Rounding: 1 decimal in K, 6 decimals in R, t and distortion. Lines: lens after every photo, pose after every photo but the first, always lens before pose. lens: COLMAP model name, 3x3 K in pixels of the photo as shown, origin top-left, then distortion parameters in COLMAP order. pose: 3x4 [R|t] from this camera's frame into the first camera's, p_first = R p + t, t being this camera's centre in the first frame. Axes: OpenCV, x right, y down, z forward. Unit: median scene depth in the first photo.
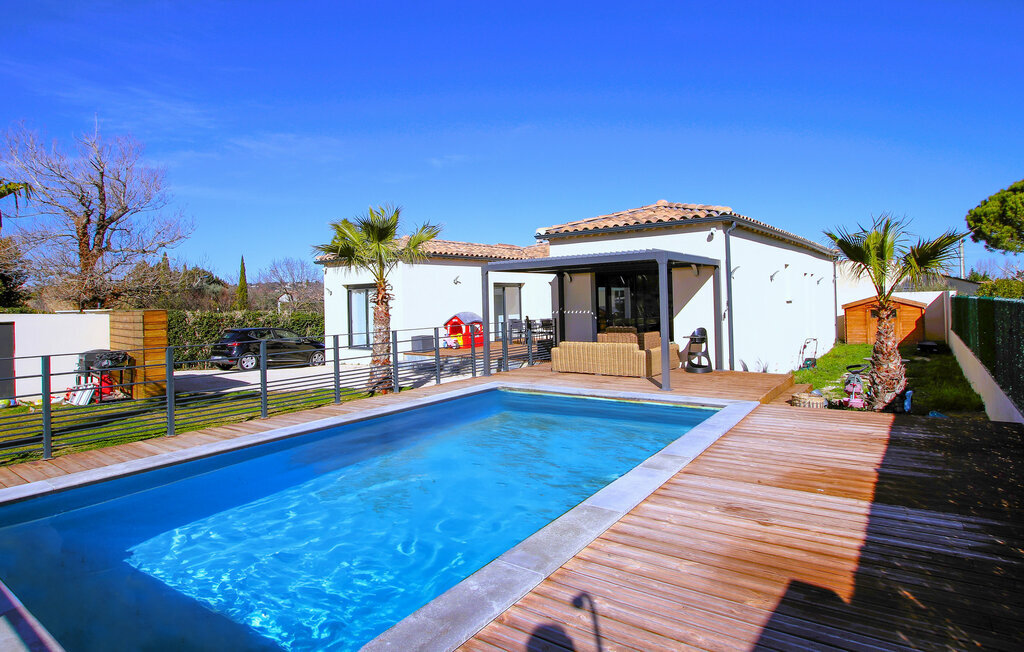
lens RADIAL K [[507.2, 0, 513.4], [0, 507.2, 294.3], [0, 0, 1]] dist [-0.047275, 0.000081]
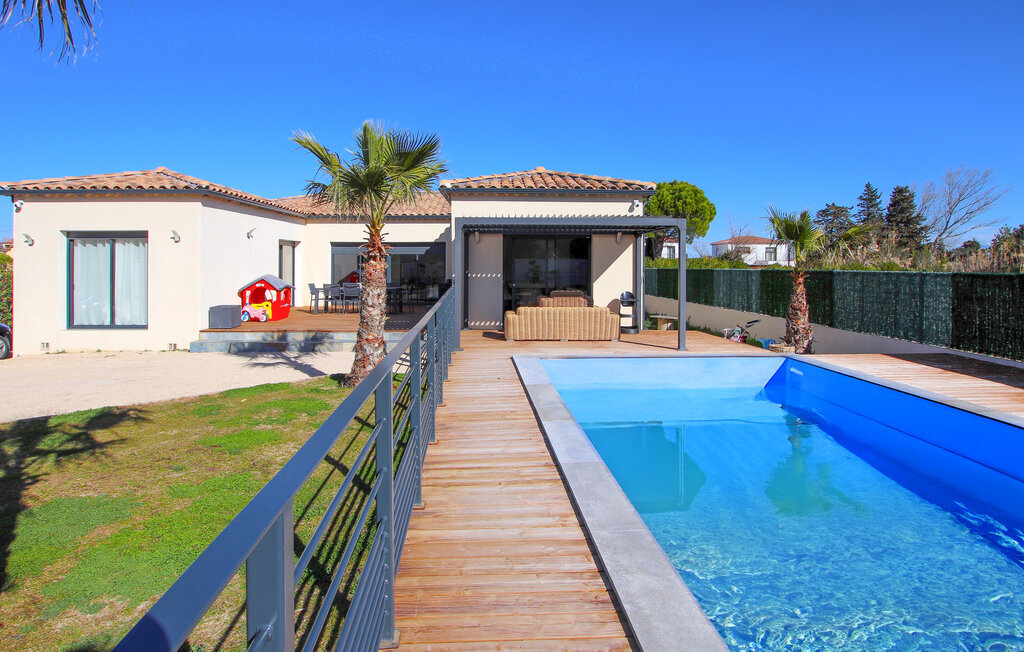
lens RADIAL K [[507.2, 0, 513.4], [0, 507.2, 294.3], [0, 0, 1]] dist [-0.047275, 0.000081]
pose [[0.803502, -0.007250, 0.595258, -0.372138], [-0.032138, 0.997939, 0.055536, 0.015093], [-0.594434, -0.063754, 0.801613, 0.211903]]
